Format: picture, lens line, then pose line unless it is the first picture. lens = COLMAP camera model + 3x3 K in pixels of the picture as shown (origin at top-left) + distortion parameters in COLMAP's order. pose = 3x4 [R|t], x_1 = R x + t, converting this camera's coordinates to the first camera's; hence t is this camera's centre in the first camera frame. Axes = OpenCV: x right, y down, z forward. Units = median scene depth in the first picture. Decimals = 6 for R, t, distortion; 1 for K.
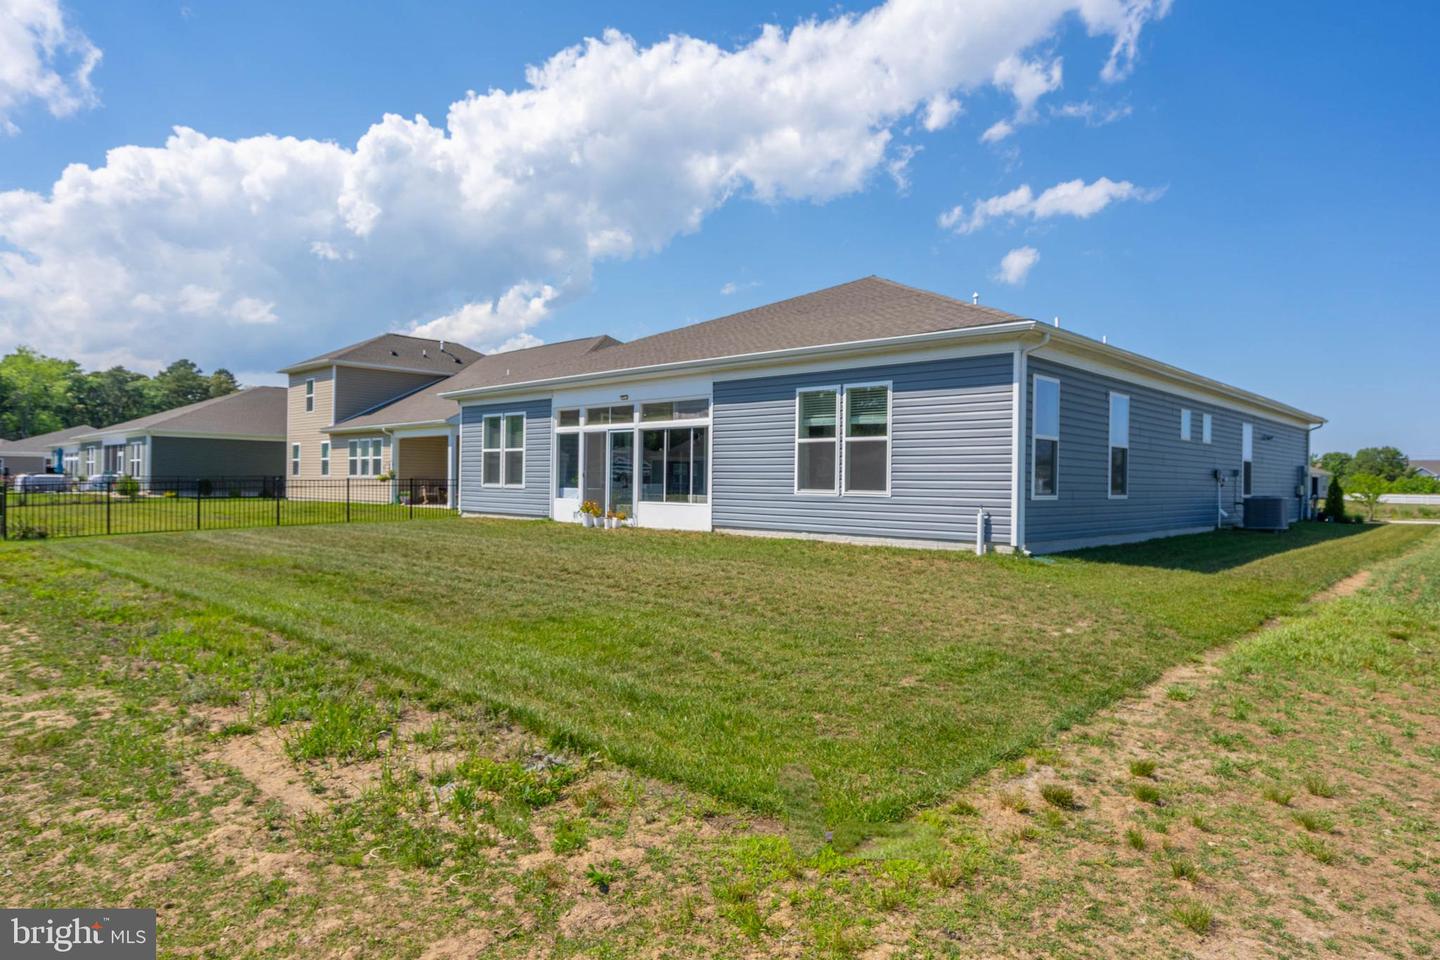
lens RADIAL K [[798.7, 0, 720.0], [0, 798.7, 480.0], [0, 0, 1]] dist [0.000312, 0.000043]
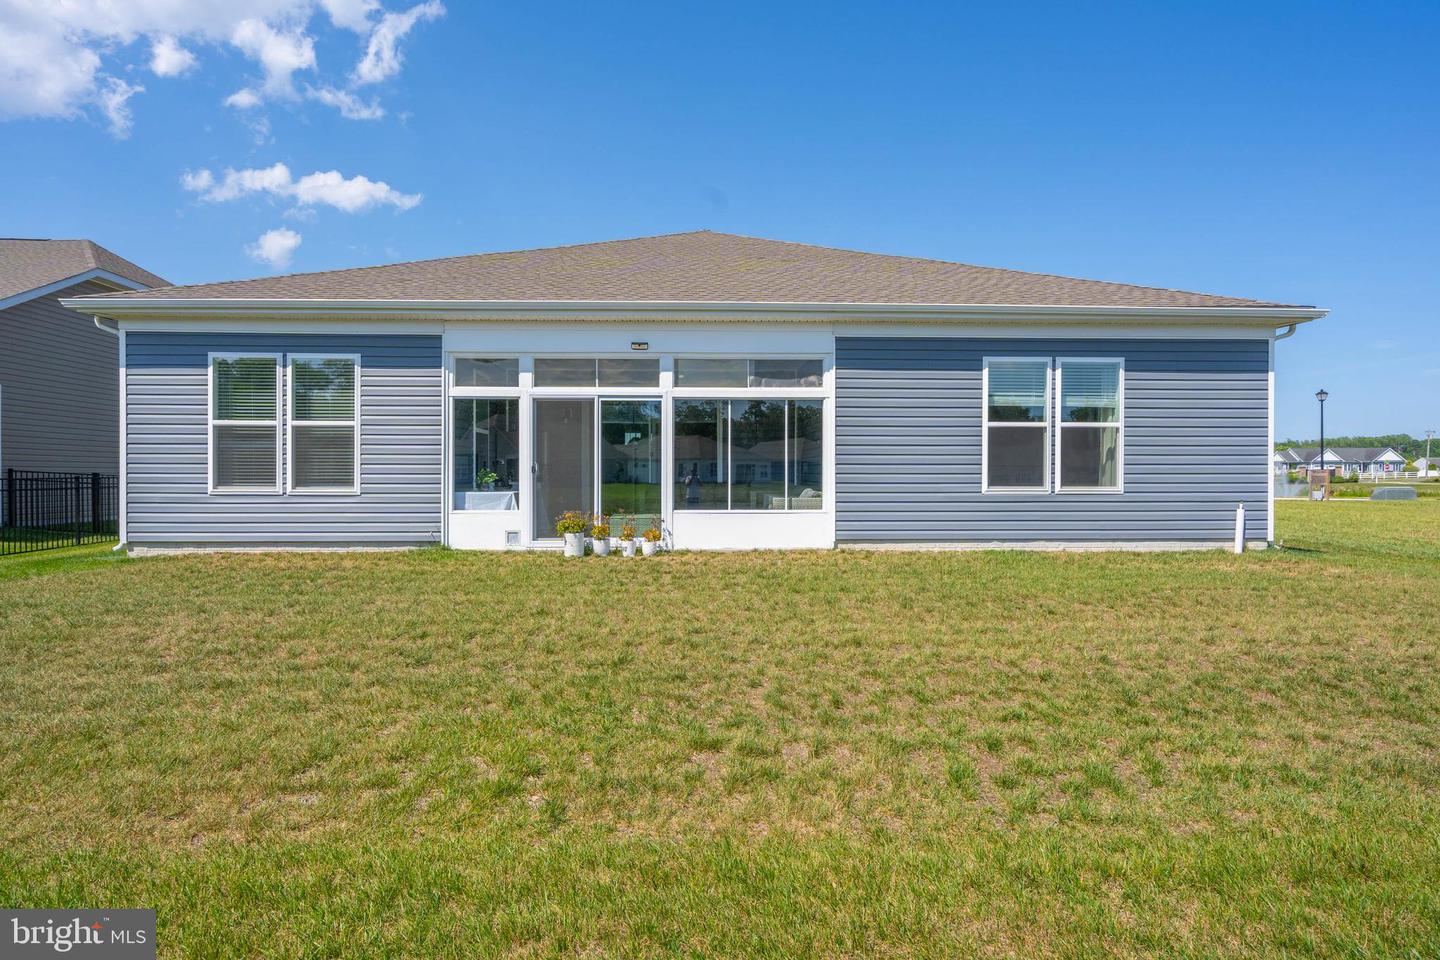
lens RADIAL K [[836.9, 0, 720.0], [0, 836.9, 480.0], [0, 0, 1]] dist [0.000164, 0.000806]
pose [[0.724790, -0.013819, 0.688831, -0.538504], [0.007053, 0.999895, 0.012639, -0.005706], [-0.688934, -0.004302, 0.724811, 0.484214]]
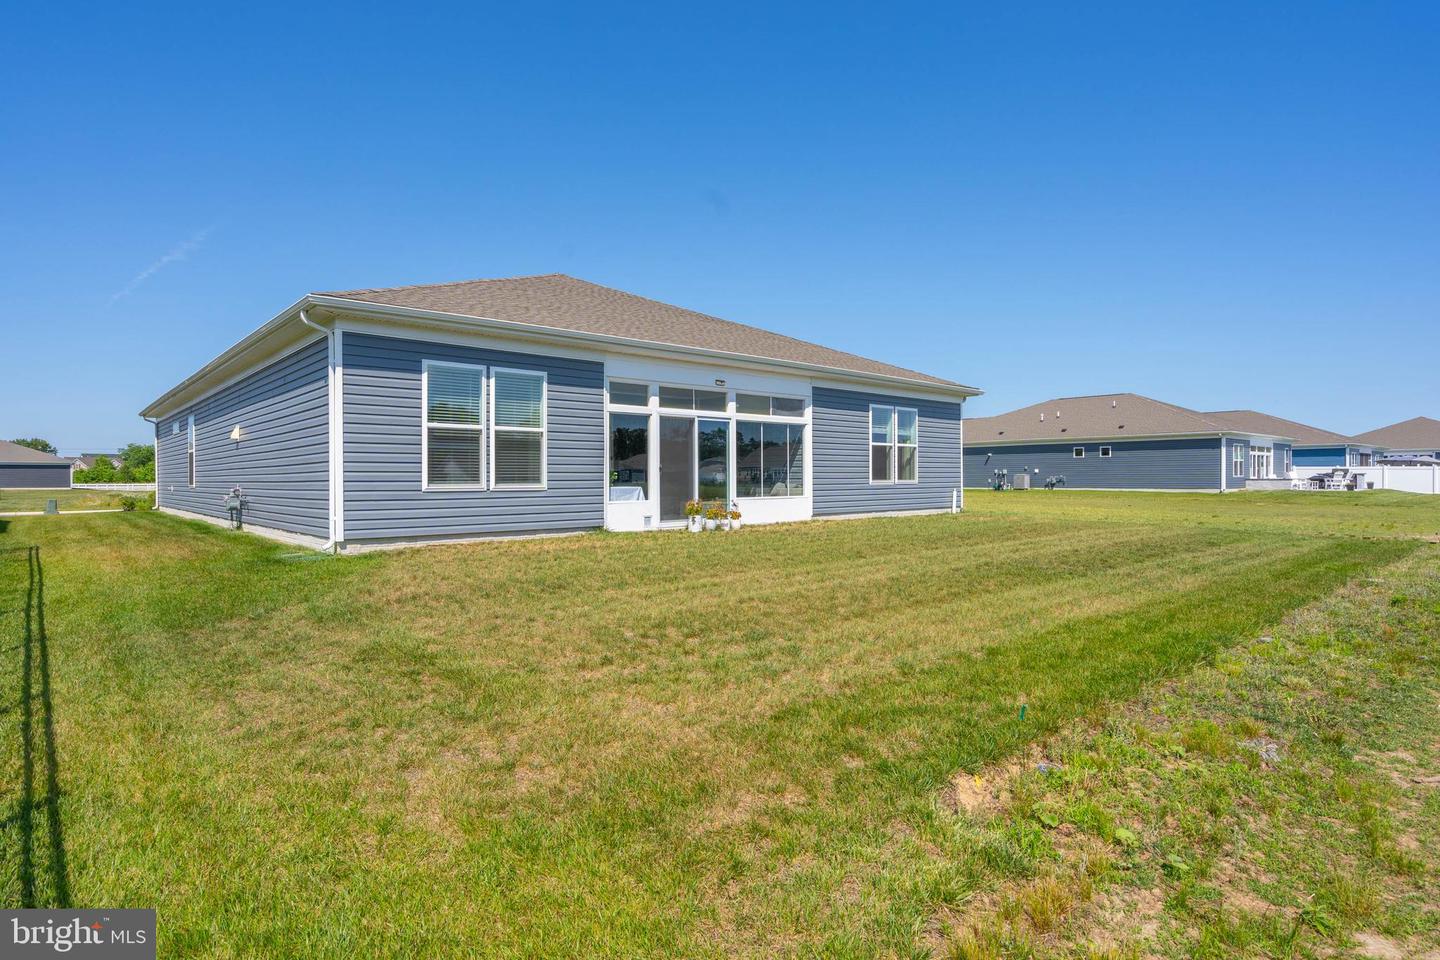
lens RADIAL K [[814.0, 0, 720.0], [0, 814.0, 480.0], [0, 0, 1]] dist [-0.000910, -0.000172]
pose [[0.083950, -0.017776, 0.996311, -1.049605], [0.000710, 0.999842, 0.017779, -0.010736], [-0.996470, -0.000786, 0.083949, 0.937104]]
